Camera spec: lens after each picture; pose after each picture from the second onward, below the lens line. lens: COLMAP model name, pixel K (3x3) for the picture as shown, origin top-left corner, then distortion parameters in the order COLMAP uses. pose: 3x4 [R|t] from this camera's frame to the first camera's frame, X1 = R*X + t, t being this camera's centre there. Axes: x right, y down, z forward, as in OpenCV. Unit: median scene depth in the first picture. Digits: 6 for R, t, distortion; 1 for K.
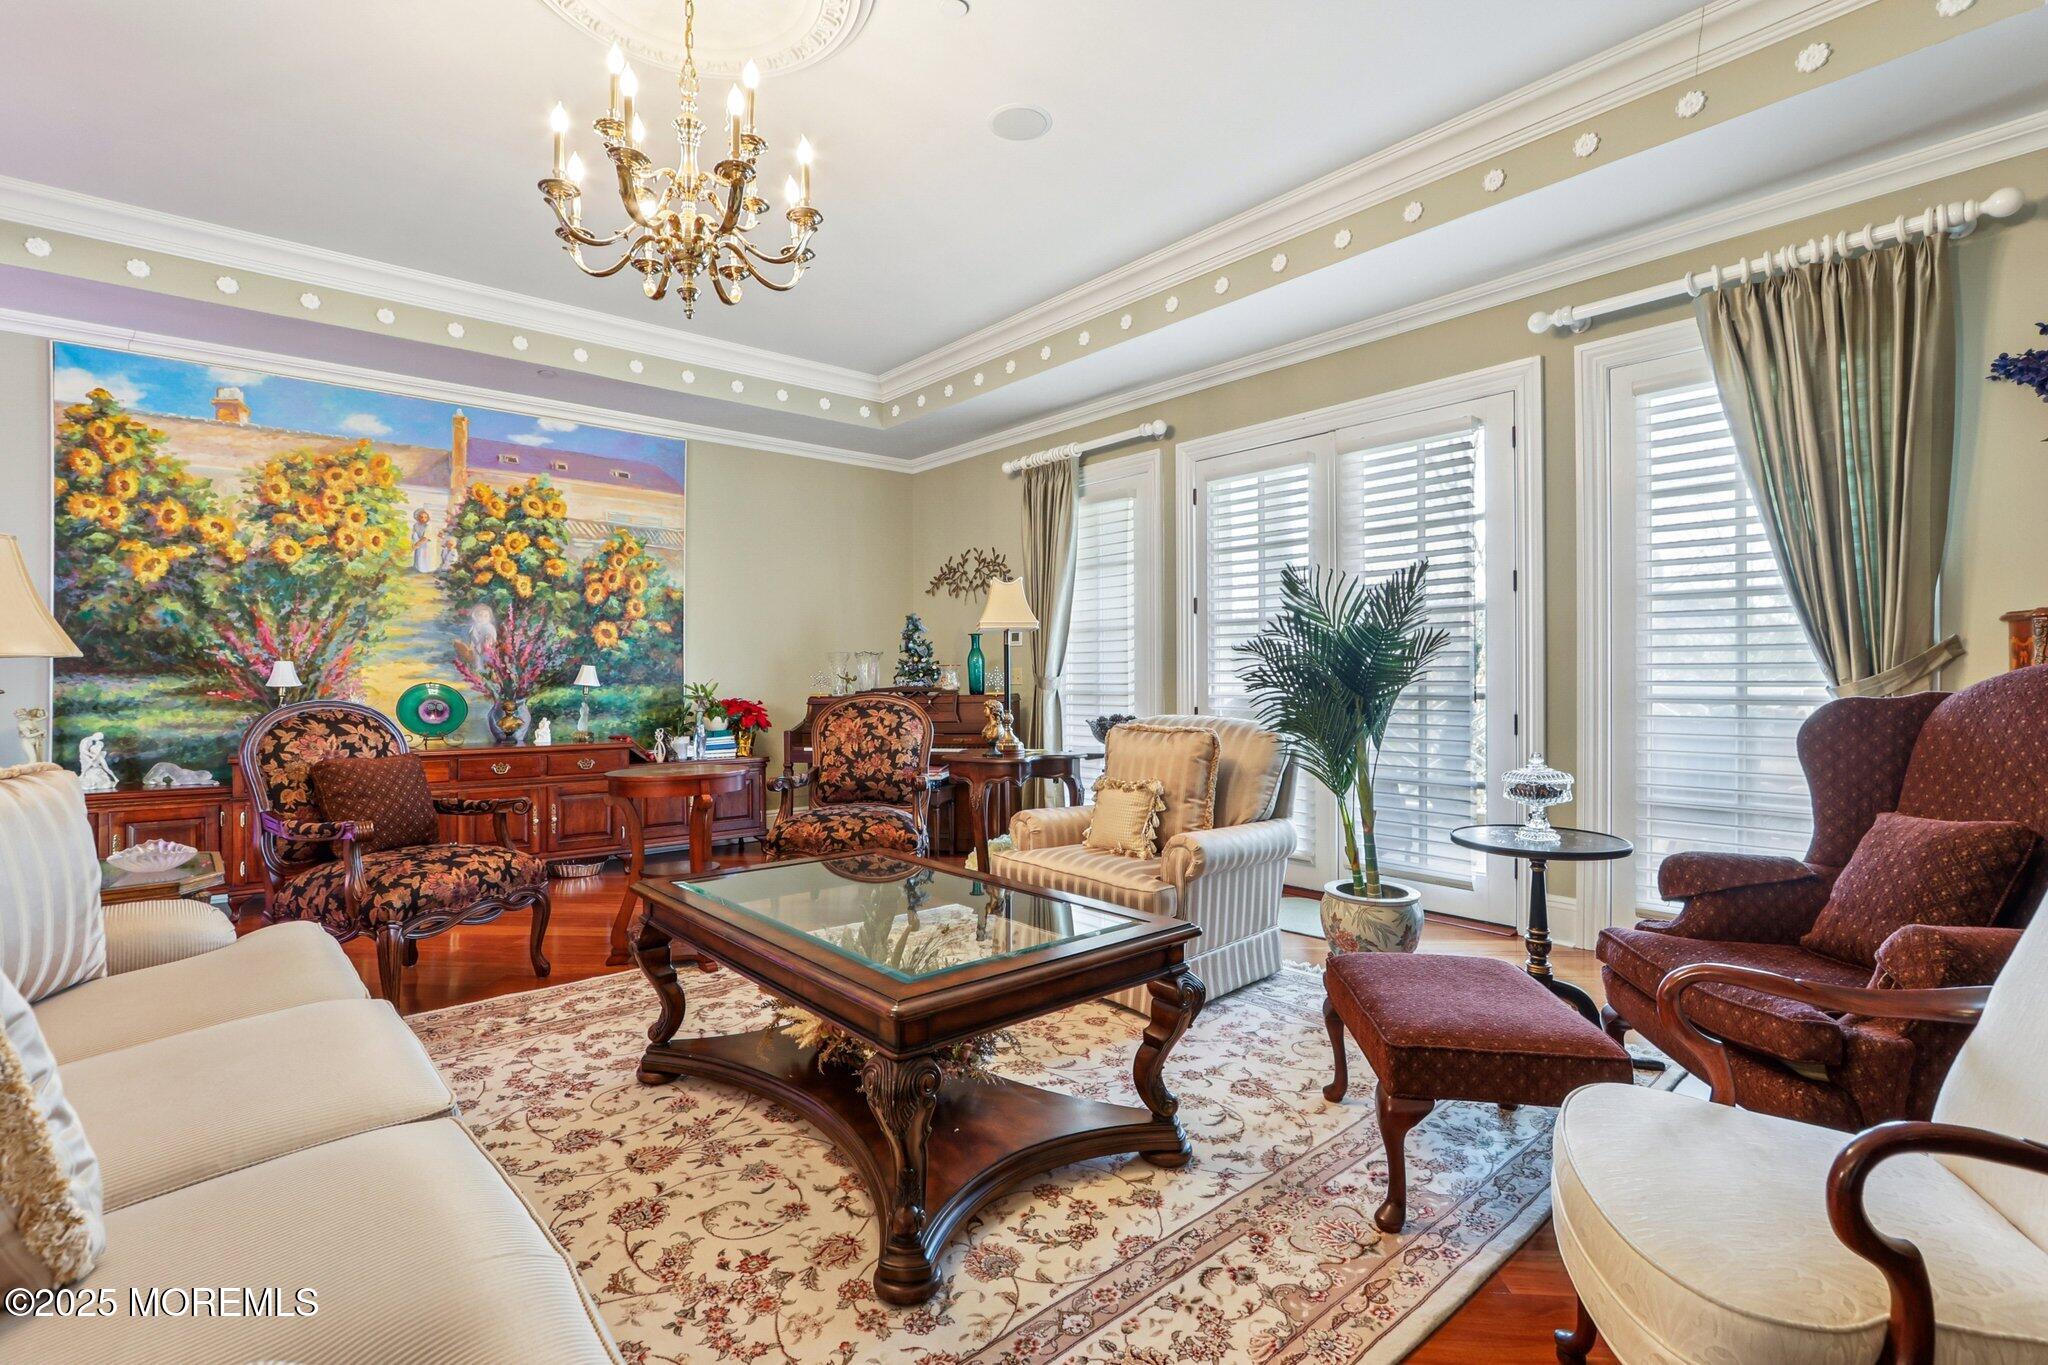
lens RADIAL K [[947.4, 0, 1007.4], [0, 947.4, 679.5], [0, 0, 1]] dist [-0.016397, 0.002343]
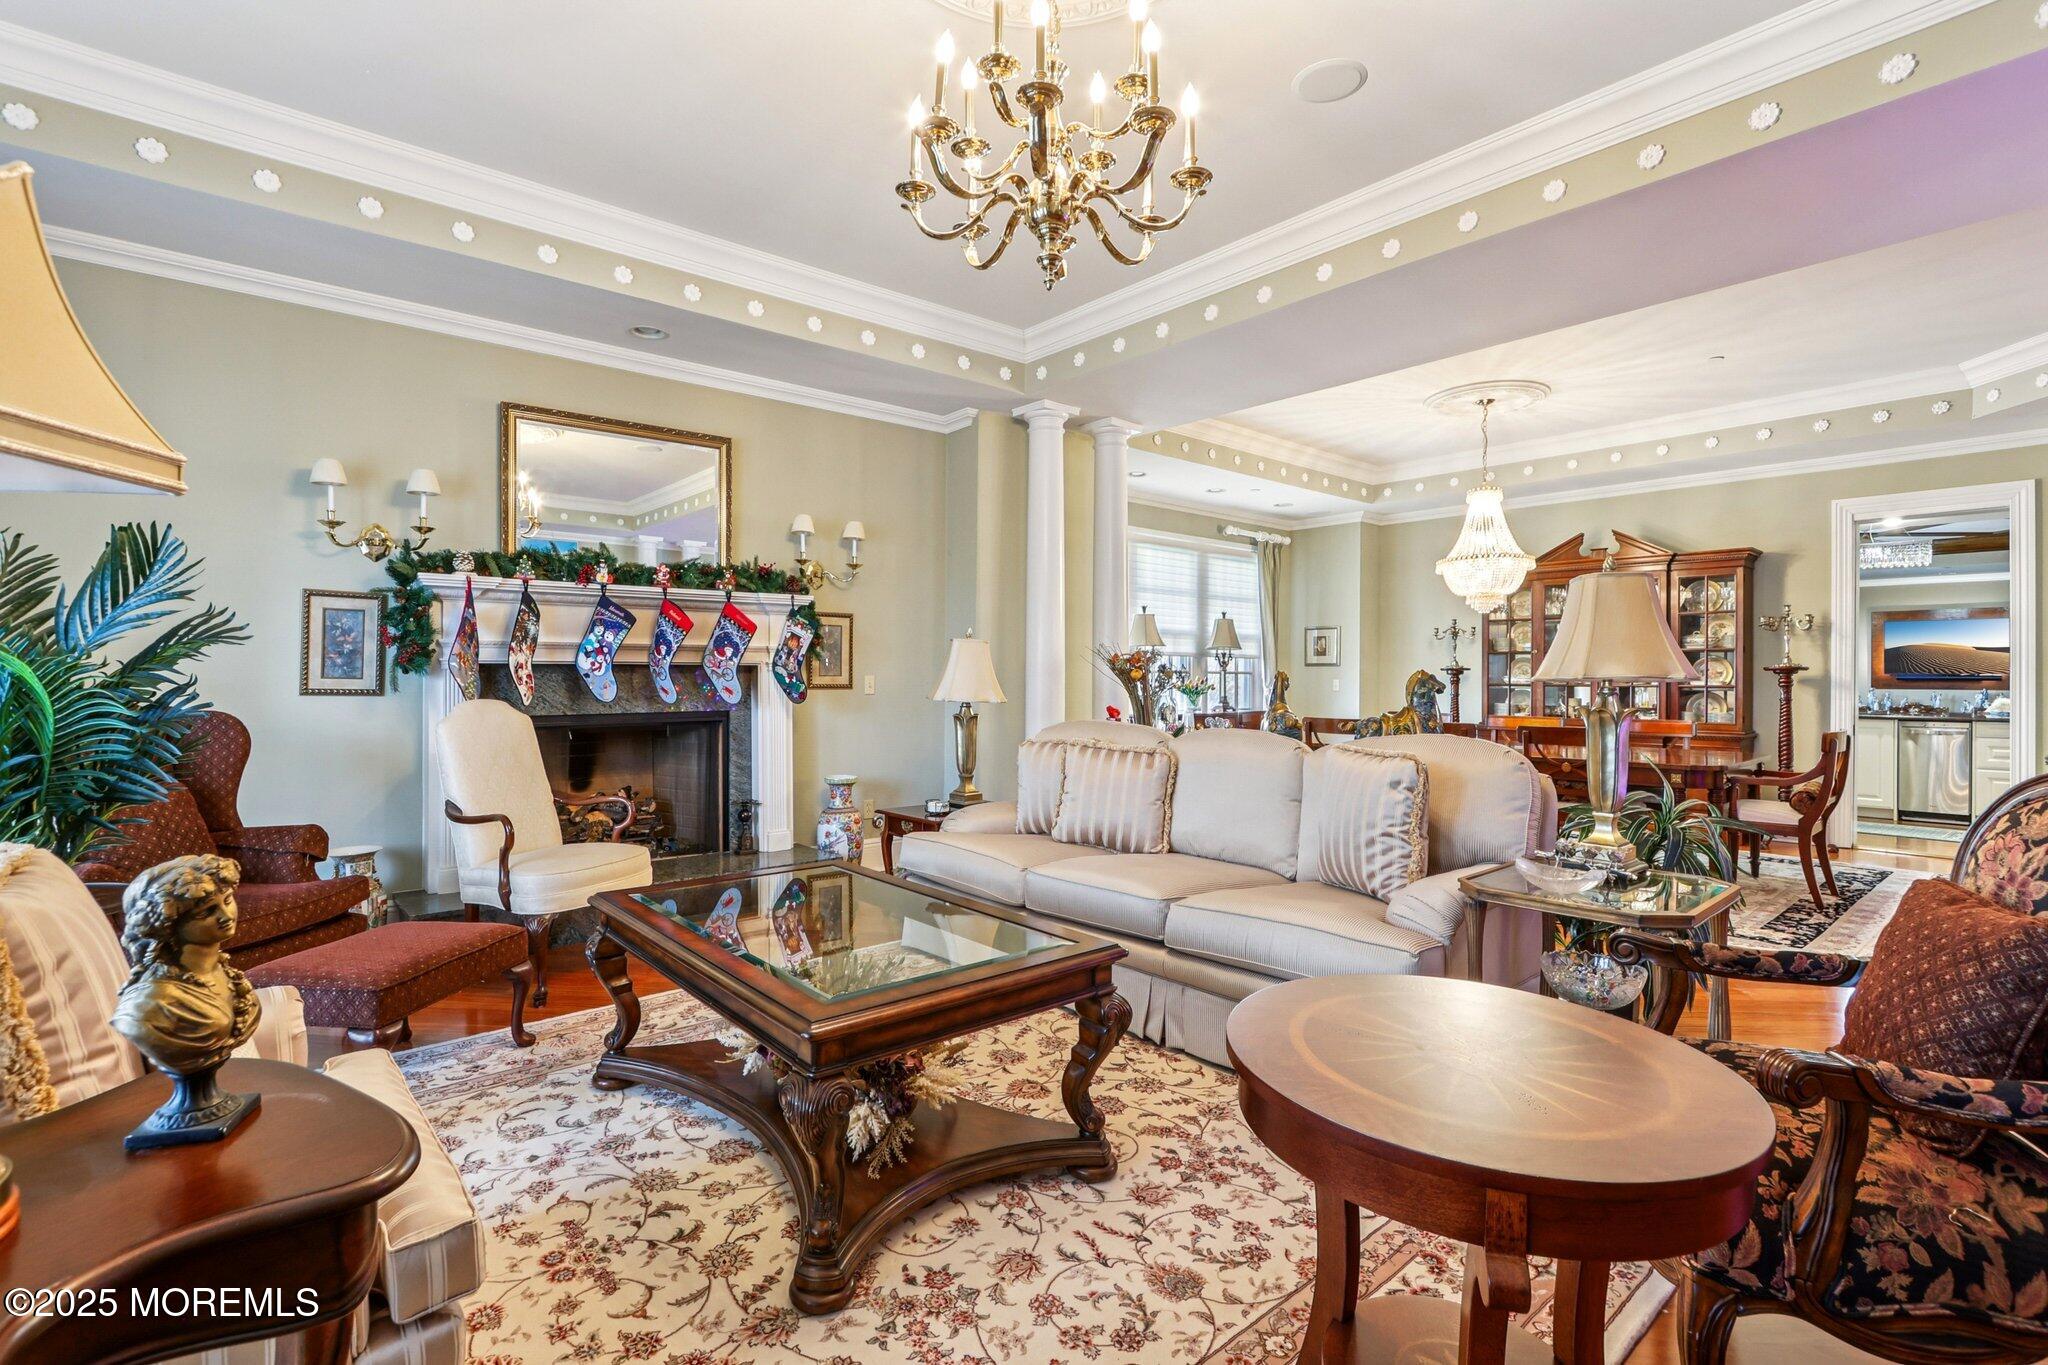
lens RADIAL K [[947.4, 0, 1007.4], [0, 947.4, 679.5], [0, 0, 1]] dist [-0.016397, 0.002343]
pose [[-0.999947, 0.002372, 0.010010, -0.173540], [0.002455, 0.999963, 0.008268, -0.017149], [-0.009990, 0.008292, -0.999916, 1.062075]]
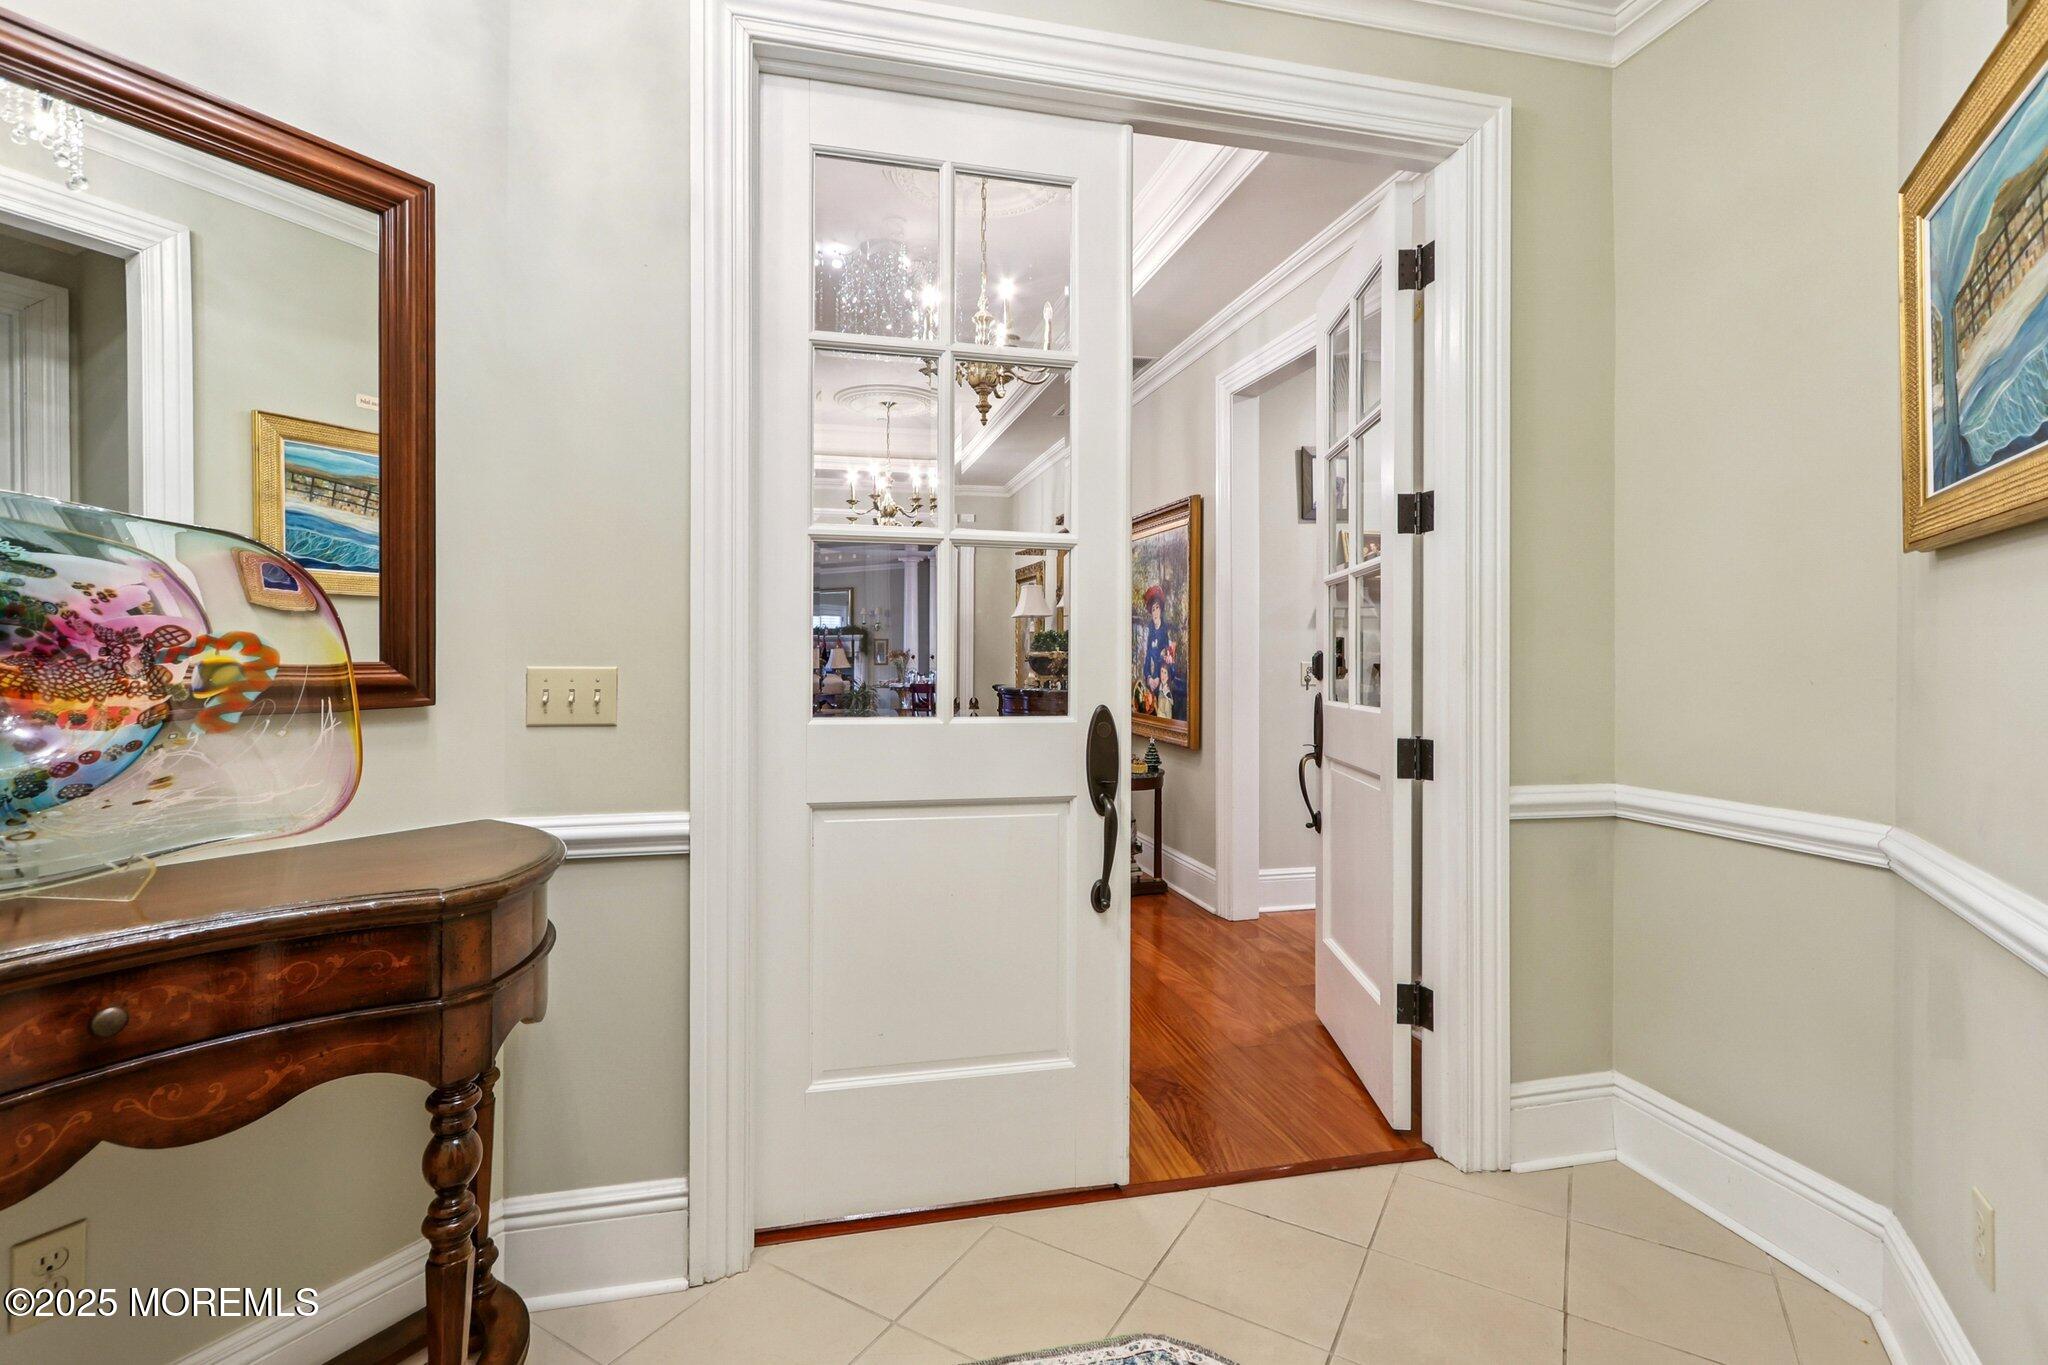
lens RADIAL K [[943.8, 0, 1008.2], [0, 943.8, 673.8], [0, 0, 1]] dist [-0.012331, 0.000293]
pose [[-0.311085, -0.005228, 0.950368, -3.423155], [0.002156, 0.999978, 0.006207, 0.016596], [-0.950380, 0.003980, -0.311067, 0.505007]]
